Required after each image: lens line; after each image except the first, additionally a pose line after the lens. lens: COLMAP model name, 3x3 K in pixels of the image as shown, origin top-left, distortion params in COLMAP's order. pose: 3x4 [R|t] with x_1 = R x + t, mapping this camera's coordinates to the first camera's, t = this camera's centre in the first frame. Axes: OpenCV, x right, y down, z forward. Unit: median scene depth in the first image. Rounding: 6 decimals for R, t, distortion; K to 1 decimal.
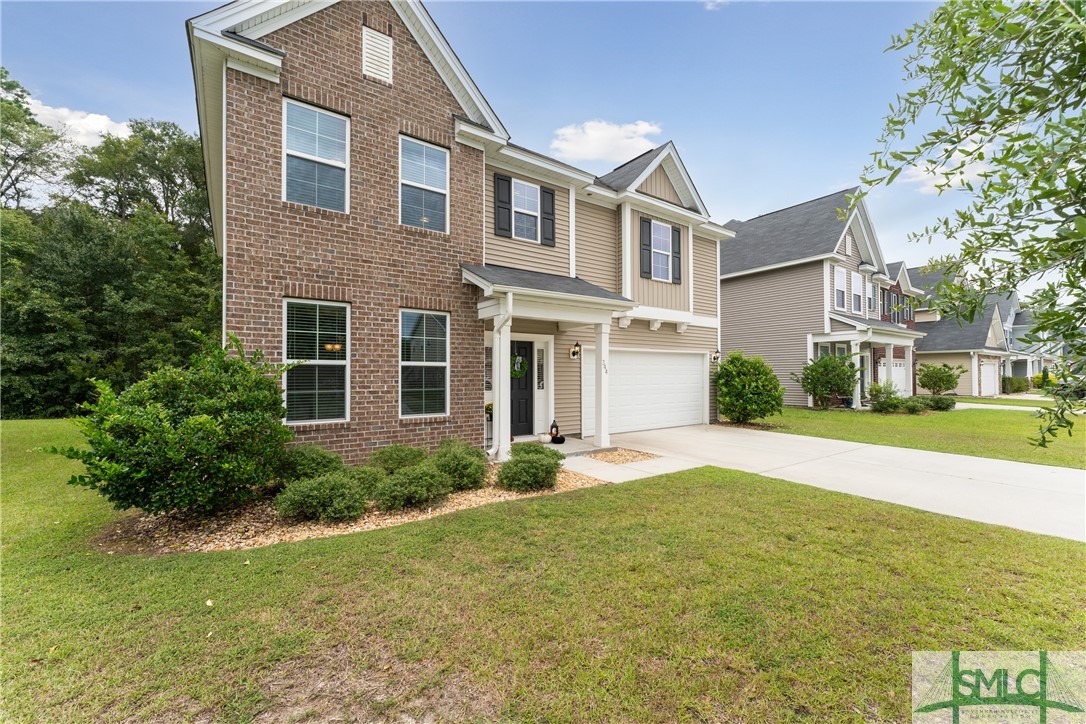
lens RADIAL K [[438.9, 0, 548.1], [0, 438.9, 371.3], [0, 0, 1]] dist [0.001347, 0.000140]
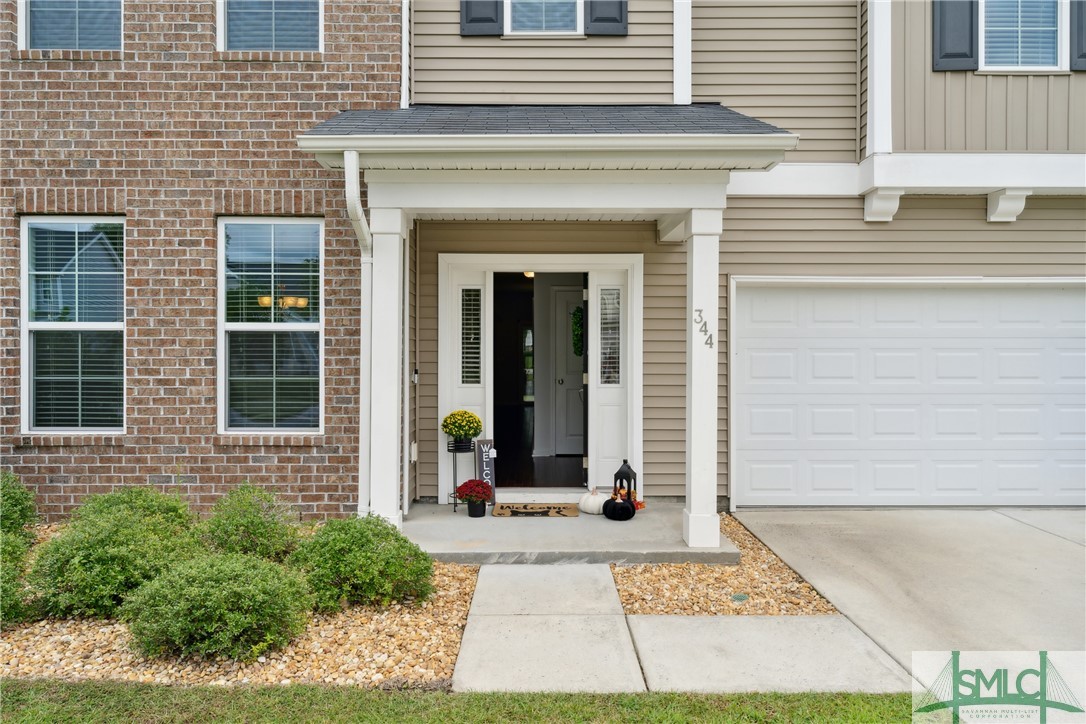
lens RADIAL K [[701.9, 0, 549.1], [0, 701.9, 358.1], [0, 0, 1]] dist [-0.002462, 0.002176]
pose [[0.812494, 0.008379, -0.582910, 0.421659], [0.001775, 0.999857, 0.016847, 0.005435], [0.582967, -0.014723, 0.812362, 0.528940]]
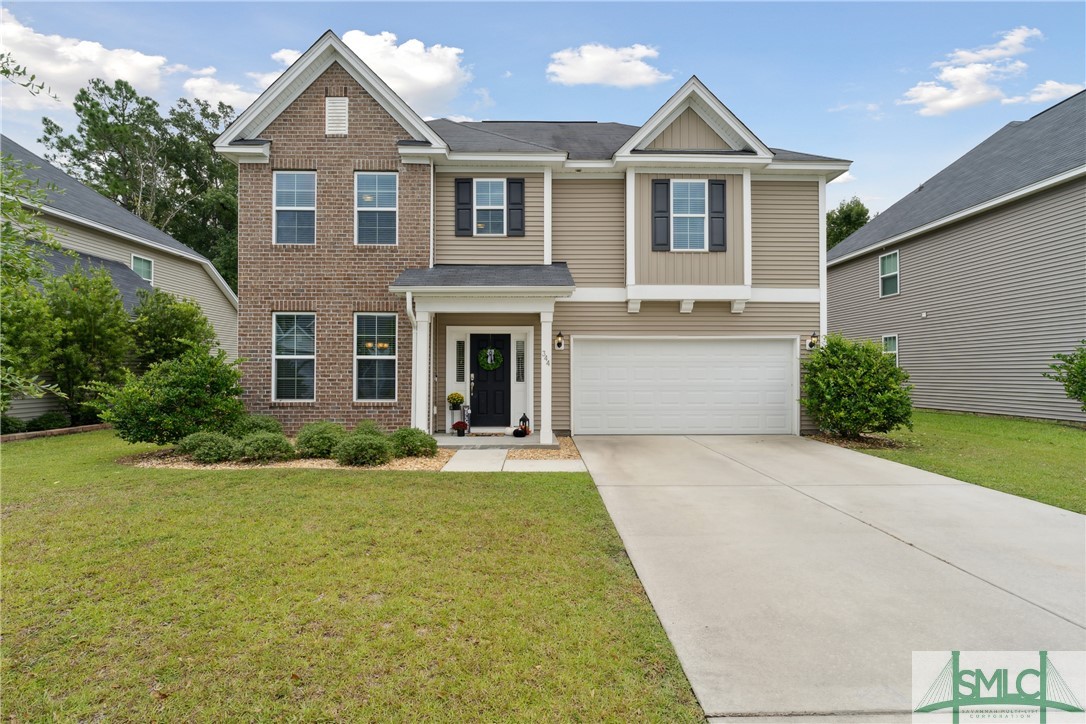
lens RADIAL K [[452.5, 0, 541.9], [0, 452.5, 368.5], [0, 0, 1]] dist [-0.001998, 0.000095]
pose [[0.817937, -0.002614, -0.575302, 0.779183], [0.002114, 0.999997, -0.001538, 0.016041], [0.575304, 0.000041, 0.817940, 0.247087]]
